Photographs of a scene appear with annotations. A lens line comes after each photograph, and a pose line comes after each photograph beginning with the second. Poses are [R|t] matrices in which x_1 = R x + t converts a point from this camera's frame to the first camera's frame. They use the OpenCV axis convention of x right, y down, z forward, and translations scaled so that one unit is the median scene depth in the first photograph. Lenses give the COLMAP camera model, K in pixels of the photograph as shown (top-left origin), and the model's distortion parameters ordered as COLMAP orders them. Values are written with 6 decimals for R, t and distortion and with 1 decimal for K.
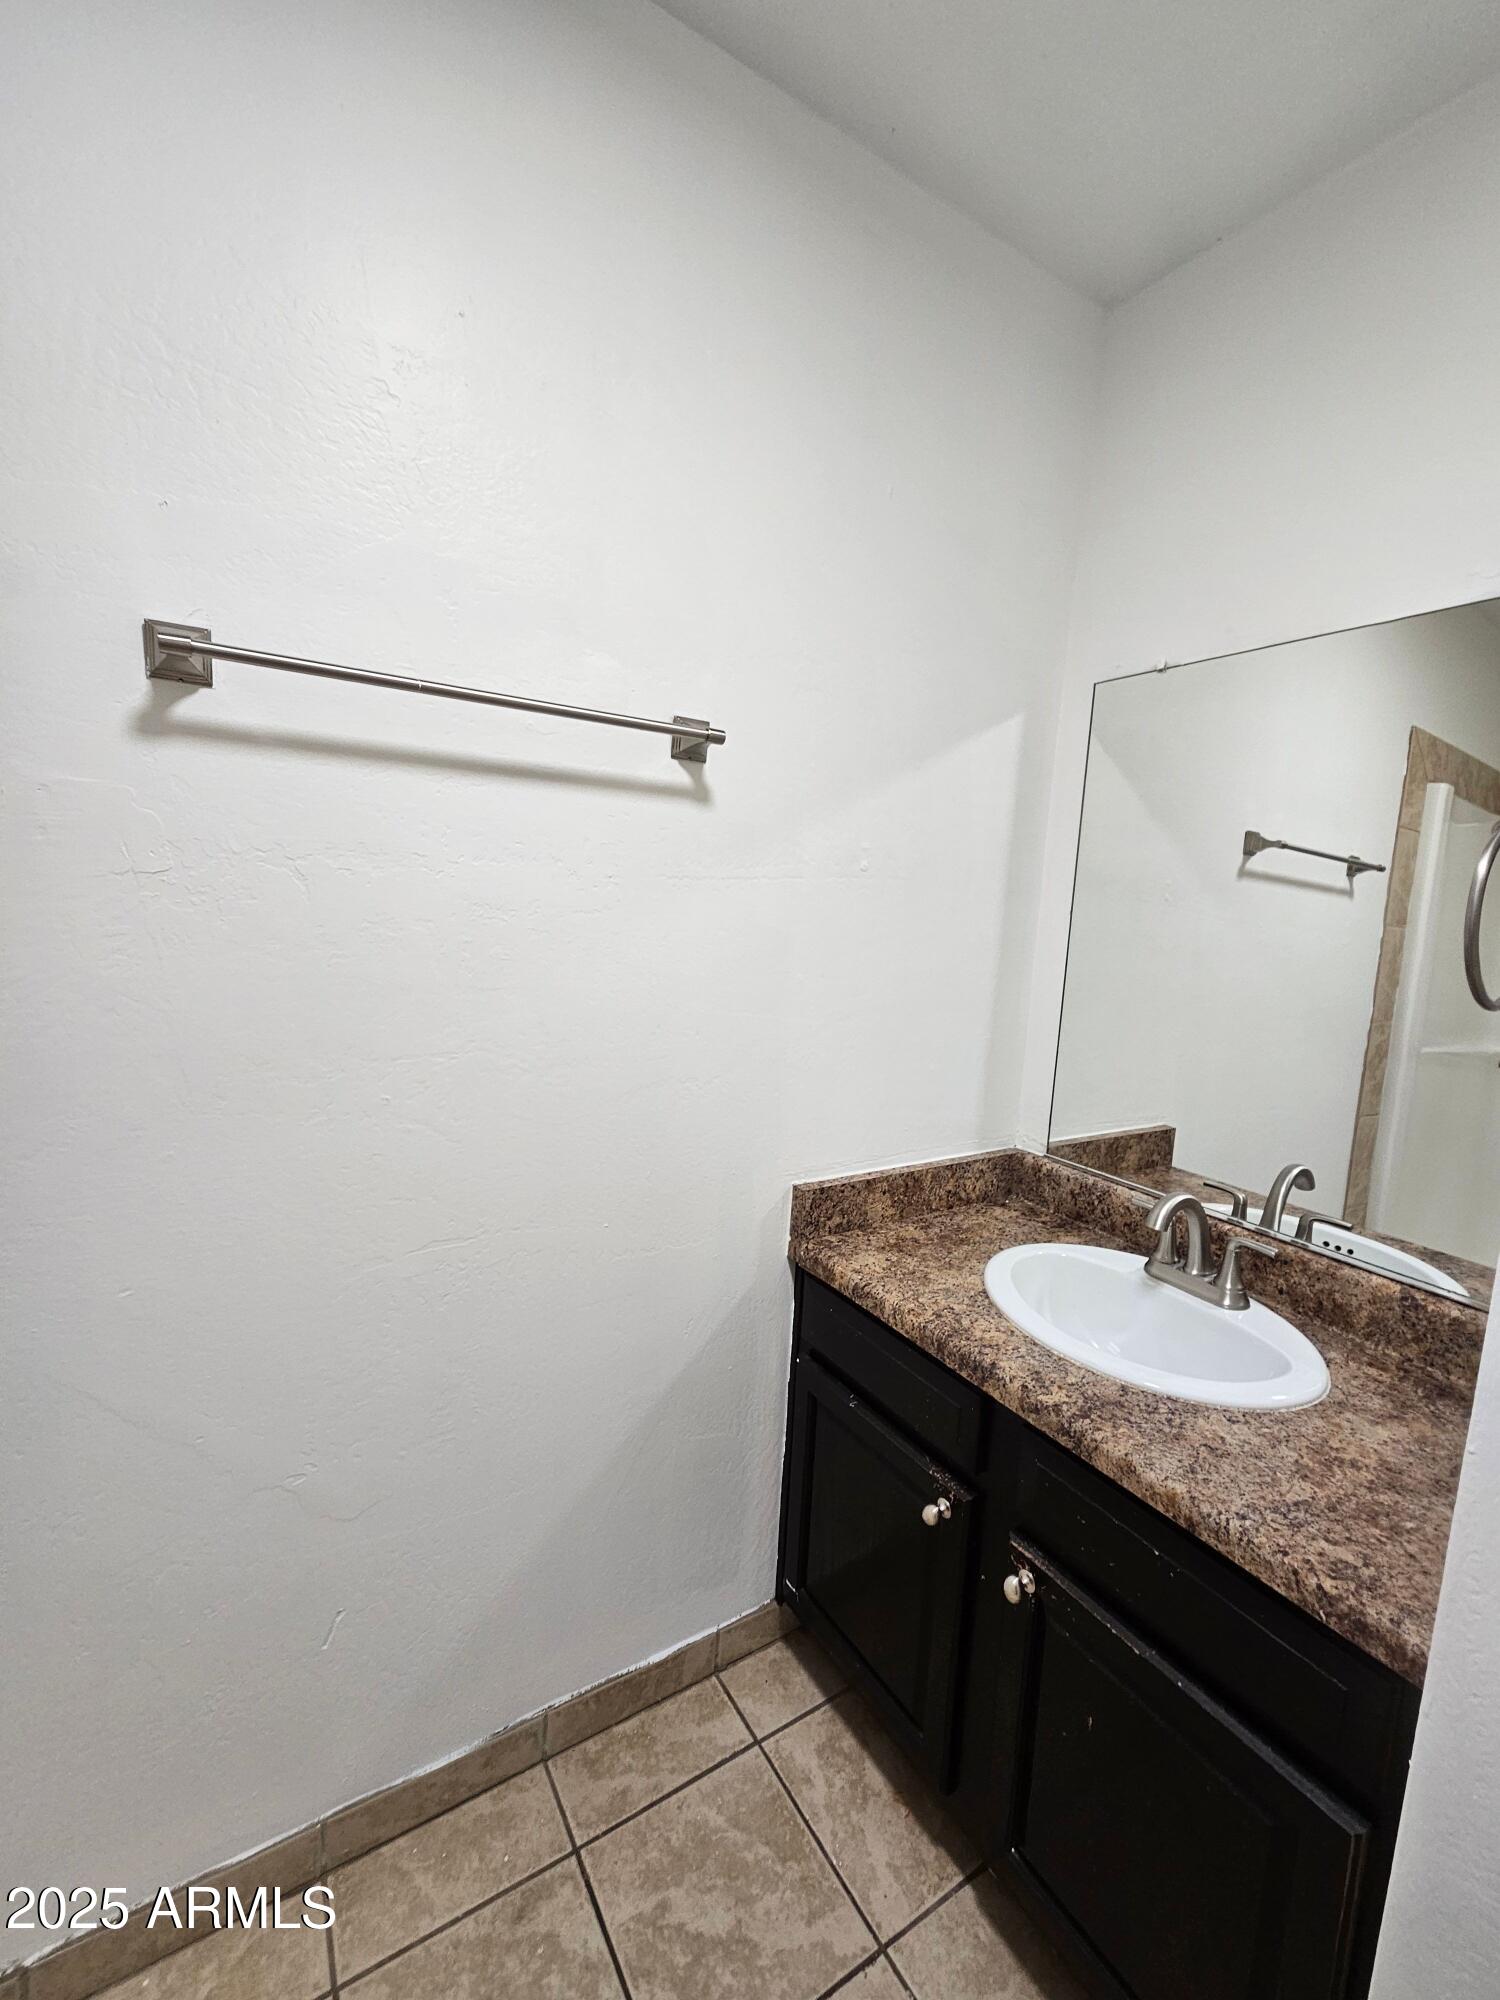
lens RADIAL K [[831.3, 0, 760.0], [0, 831.3, 1000.3], [0, 0, 1]] dist [0.000210, 0.001320]
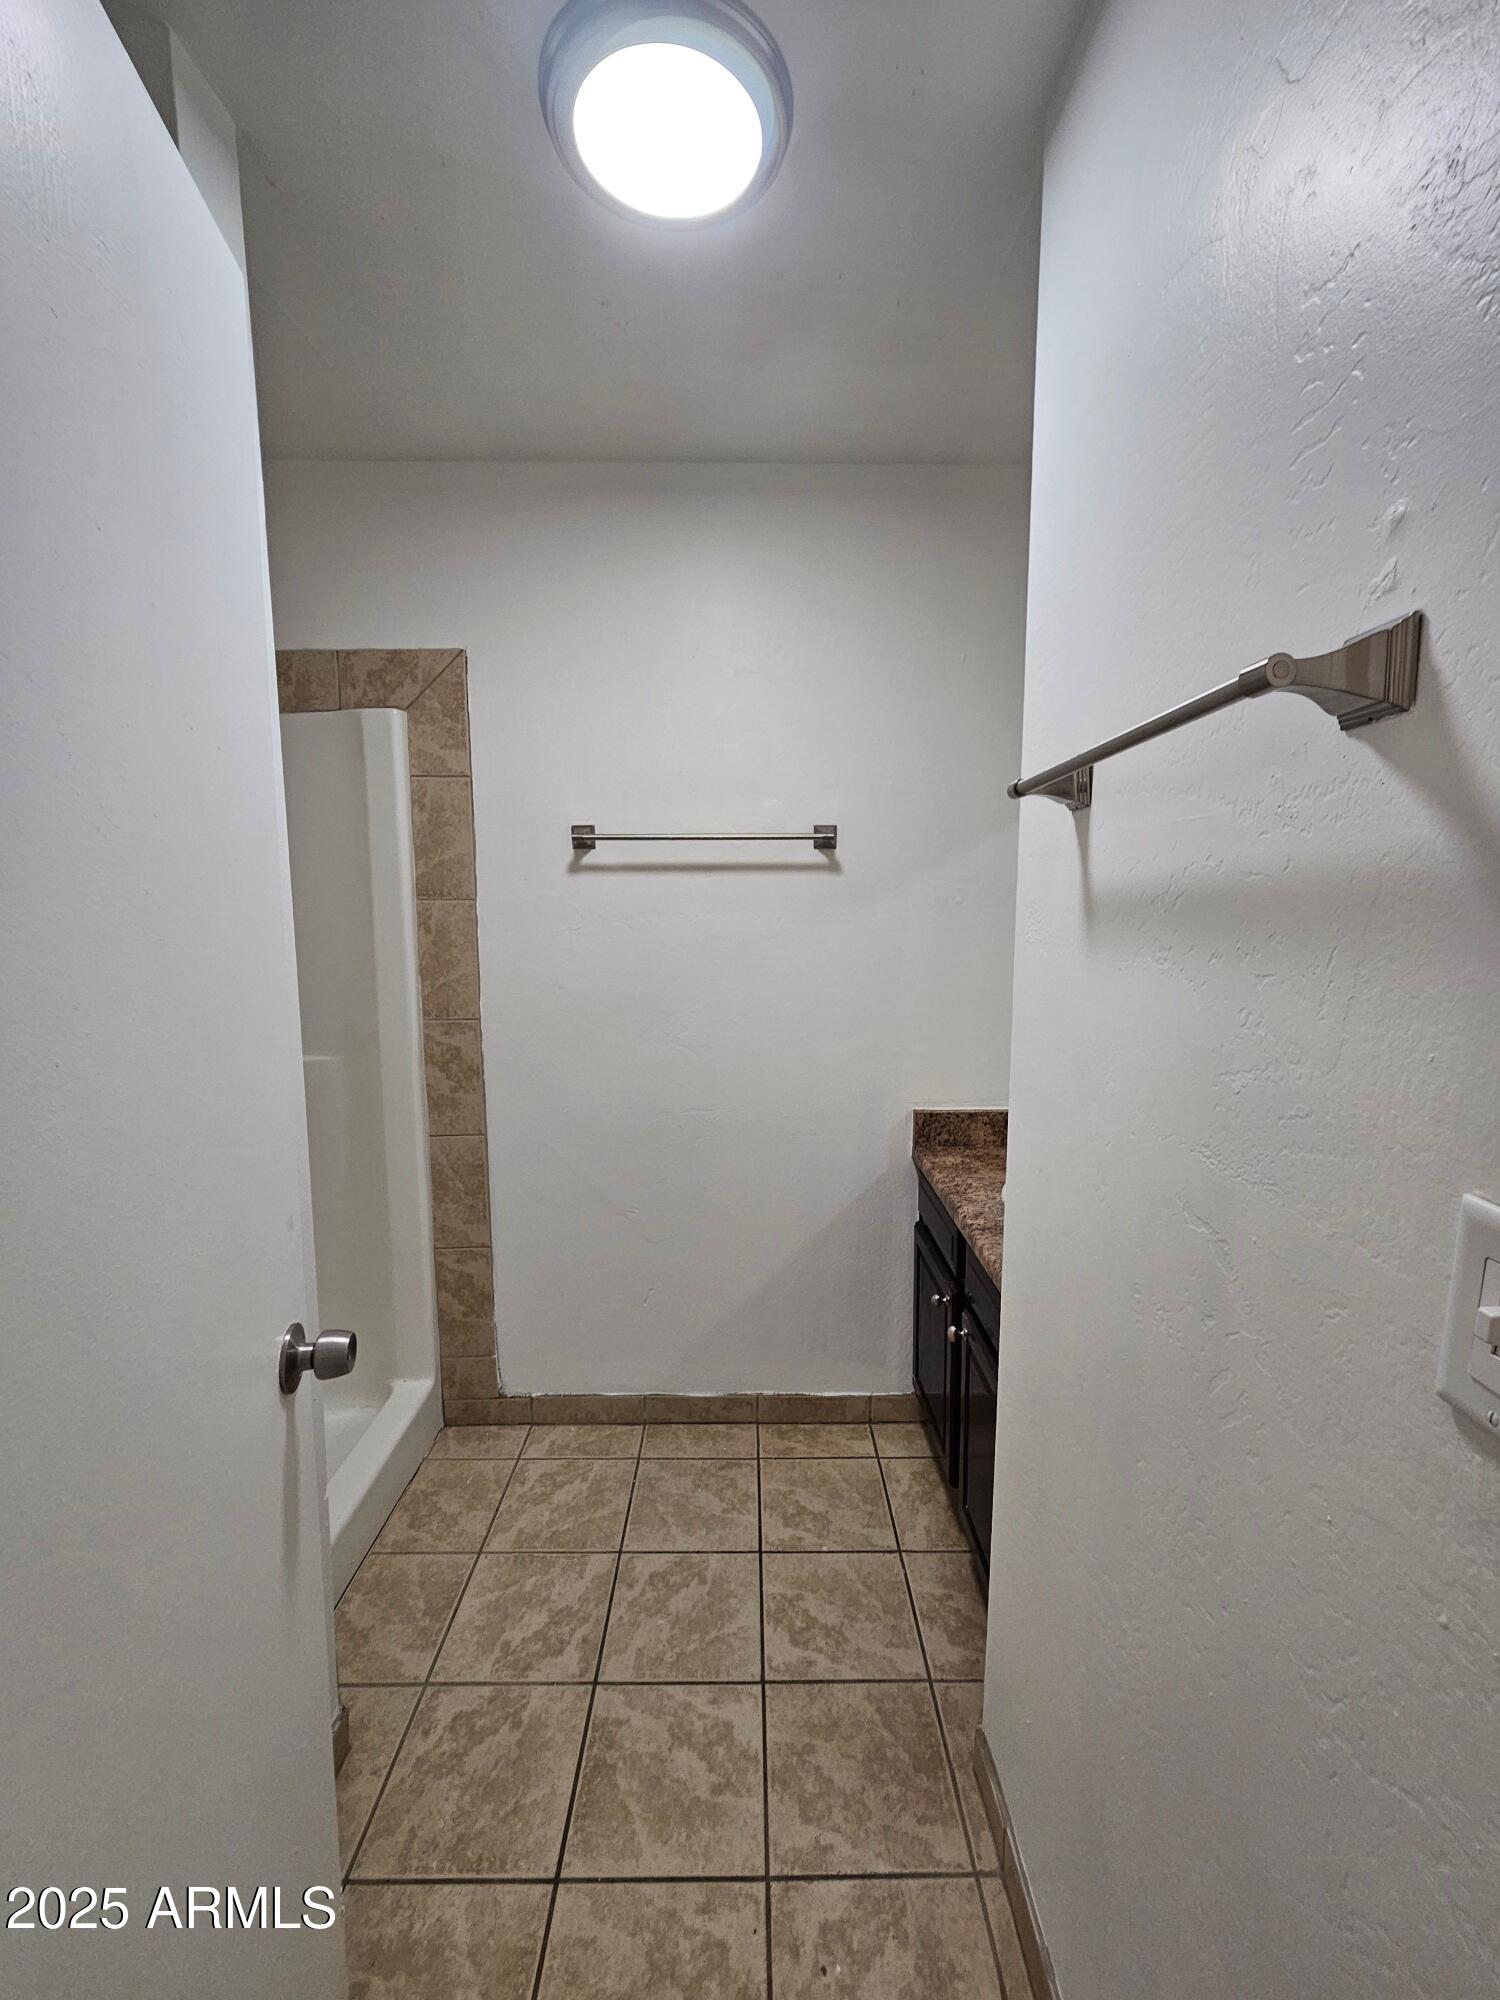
lens RADIAL K [[831.3, 0, 760.0], [0, 831.3, 1000.3], [0, 0, 1]] dist [0.000210, 0.001320]
pose [[0.849322, 0.007799, -0.527818, 0.712004], [-0.016572, 0.999792, -0.011895, 0.050338], [0.527616, 0.018850, 0.849274, -0.535908]]
